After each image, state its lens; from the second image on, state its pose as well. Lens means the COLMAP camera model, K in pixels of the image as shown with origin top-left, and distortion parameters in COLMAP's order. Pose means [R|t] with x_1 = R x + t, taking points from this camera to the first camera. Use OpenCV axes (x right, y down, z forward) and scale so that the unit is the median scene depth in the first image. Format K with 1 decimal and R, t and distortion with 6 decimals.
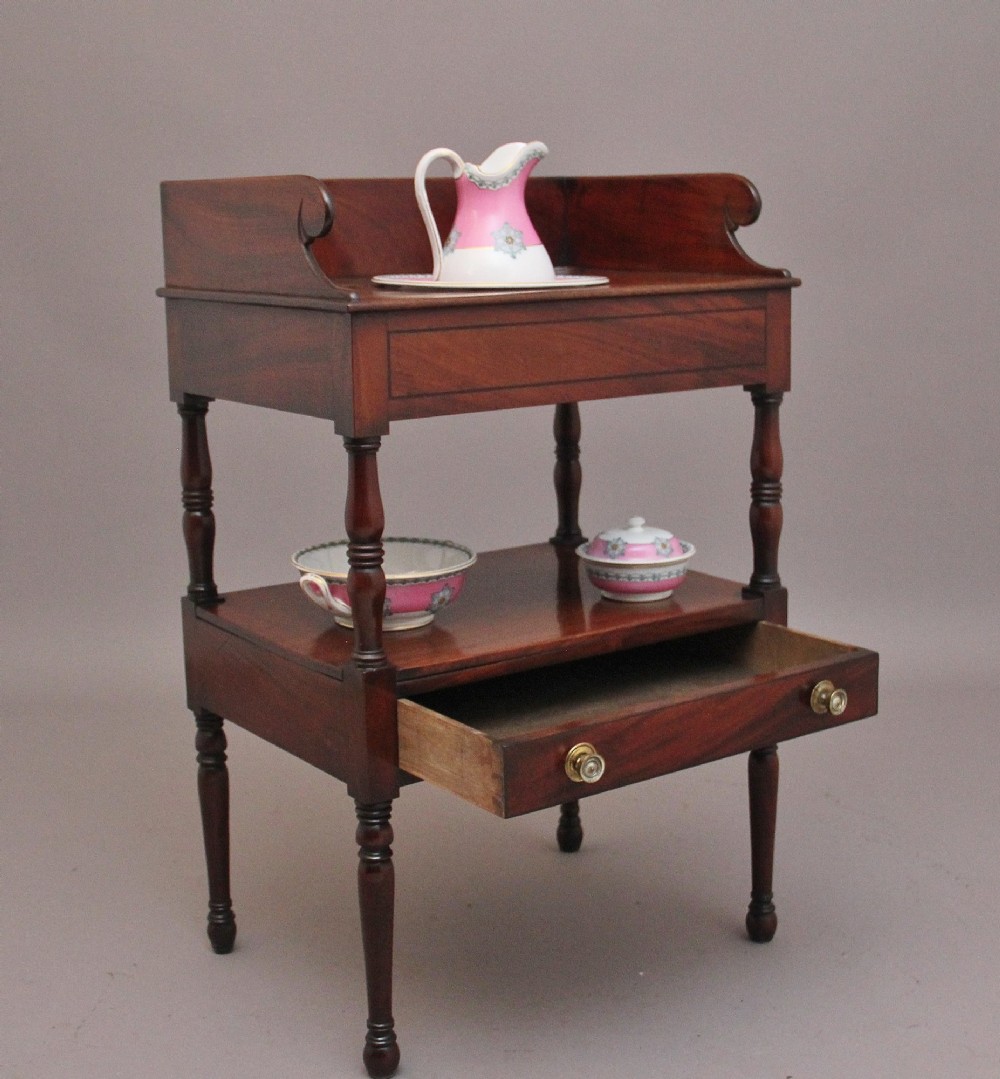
lens RADIAL K [[1751.1, 0, 521.3], [0, 1751.1, 580.9], [0, 0, 1]] dist [-0.095293, 0.000000]
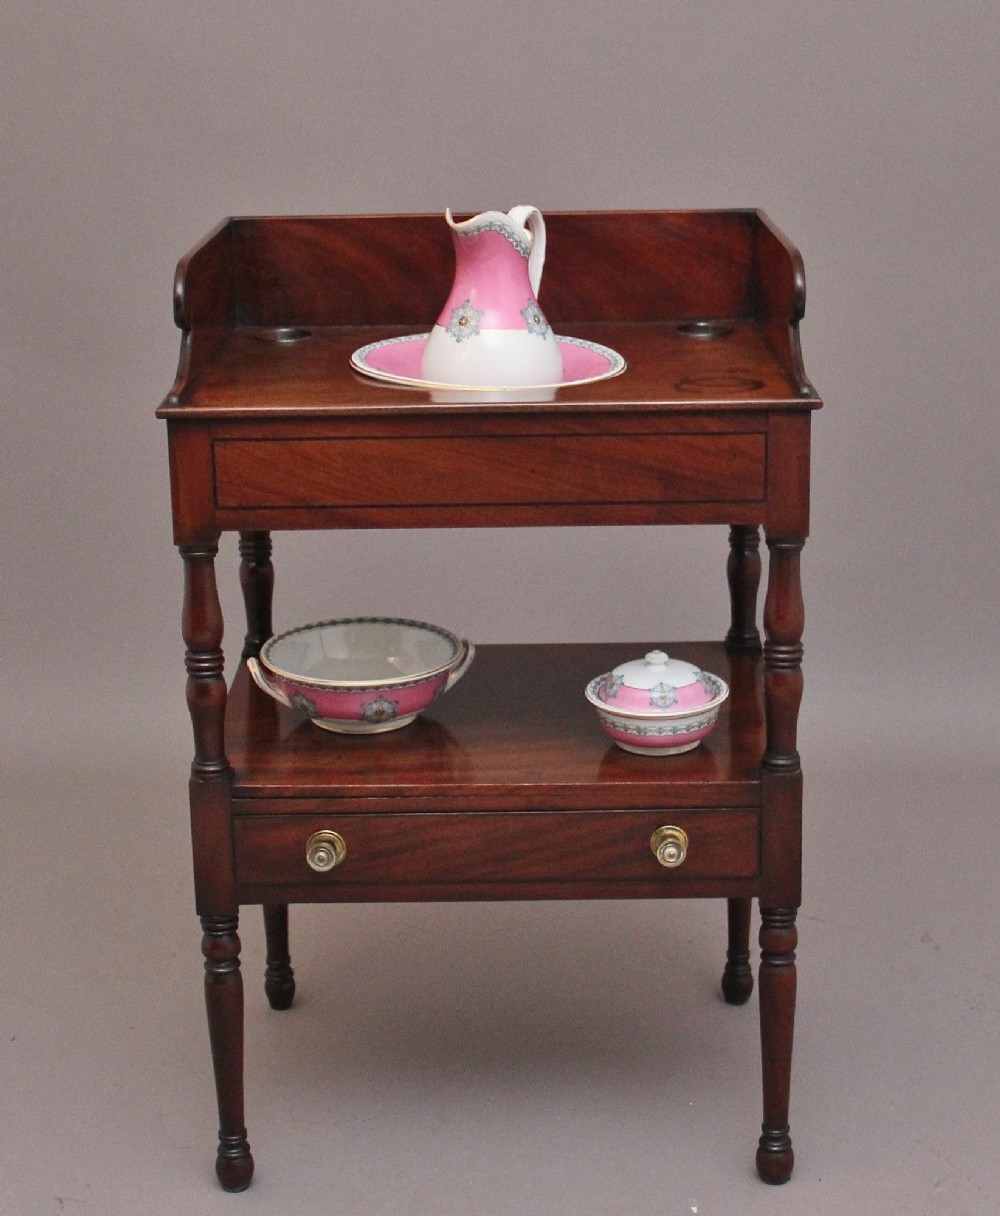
lens RADIAL K [[2194.3, 0, 505.5], [0, 2194.3, 586.8], [0, 0, 1]] dist [-0.062150, 0.000000]
pose [[0.803272, 0.169791, -0.570899, 0.686513], [-0.125553, 0.985239, 0.116363, -0.205874], [0.582229, -0.021793, 0.812733, 0.120487]]
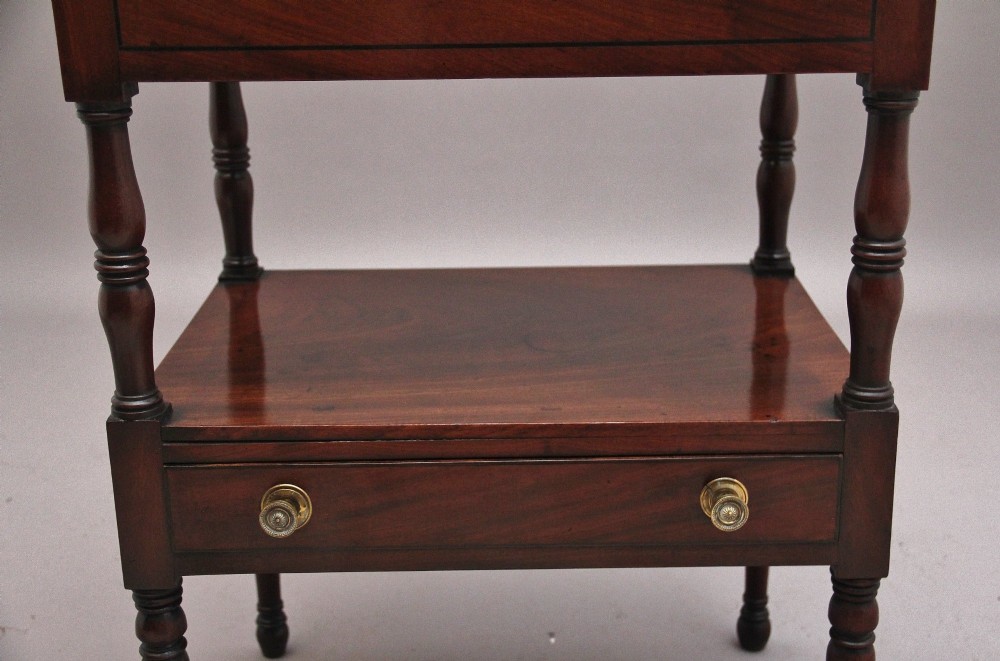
lens RADIAL K [[1324.4, 0, 511.2], [0, 1324.4, 343.3], [0, 0, 1]] dist [0.059998, 0.000000]
pose [[0.808715, 0.191426, -0.556180, 0.341179], [-0.126428, 0.980031, 0.153475, -0.085085], [0.574453, -0.053801, 0.816768, 0.611199]]
